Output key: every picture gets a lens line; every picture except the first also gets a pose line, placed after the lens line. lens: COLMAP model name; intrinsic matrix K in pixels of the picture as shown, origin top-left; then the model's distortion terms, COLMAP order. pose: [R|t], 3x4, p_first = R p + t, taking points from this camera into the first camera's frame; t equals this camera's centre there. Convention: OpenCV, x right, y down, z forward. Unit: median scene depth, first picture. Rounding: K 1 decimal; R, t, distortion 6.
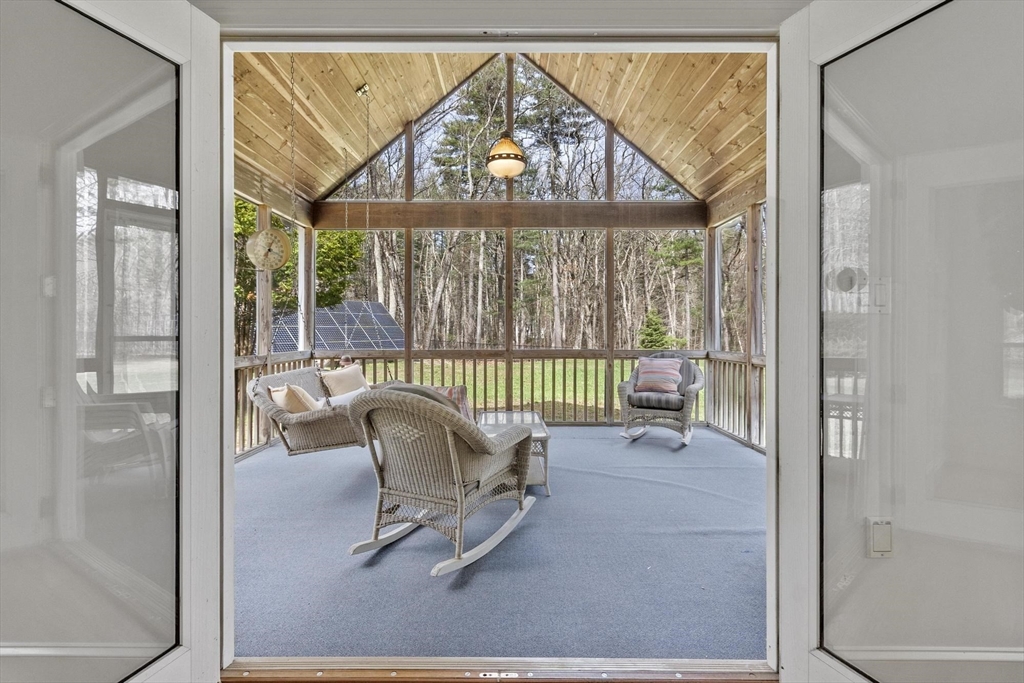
lens RADIAL K [[490.3, 0, 510.9], [0, 490.3, 334.8], [0, 0, 1]] dist [0.000262, -0.000311]
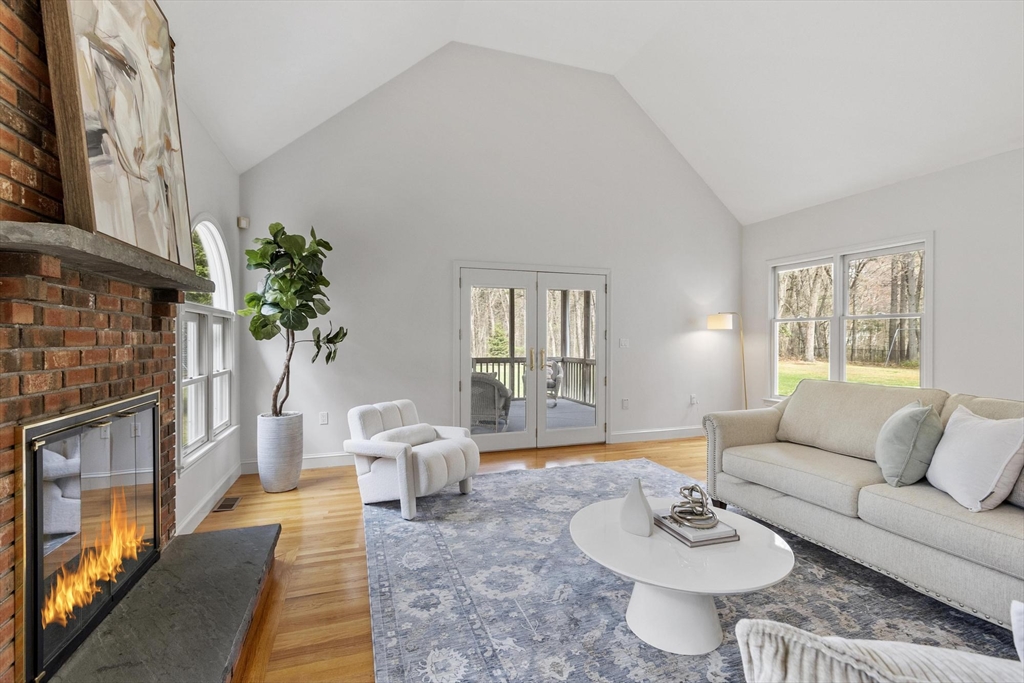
lens RADIAL K [[449.3, 0, 514.0], [0, 449.3, 341.5], [0, 0, 1]] dist [0.002351, 0.000821]
pose [[0.945096, -0.004789, 0.326758, -0.328304], [0.006332, 0.999973, -0.003659, -0.022326], [-0.326732, 0.005527, 0.945101, -0.546911]]
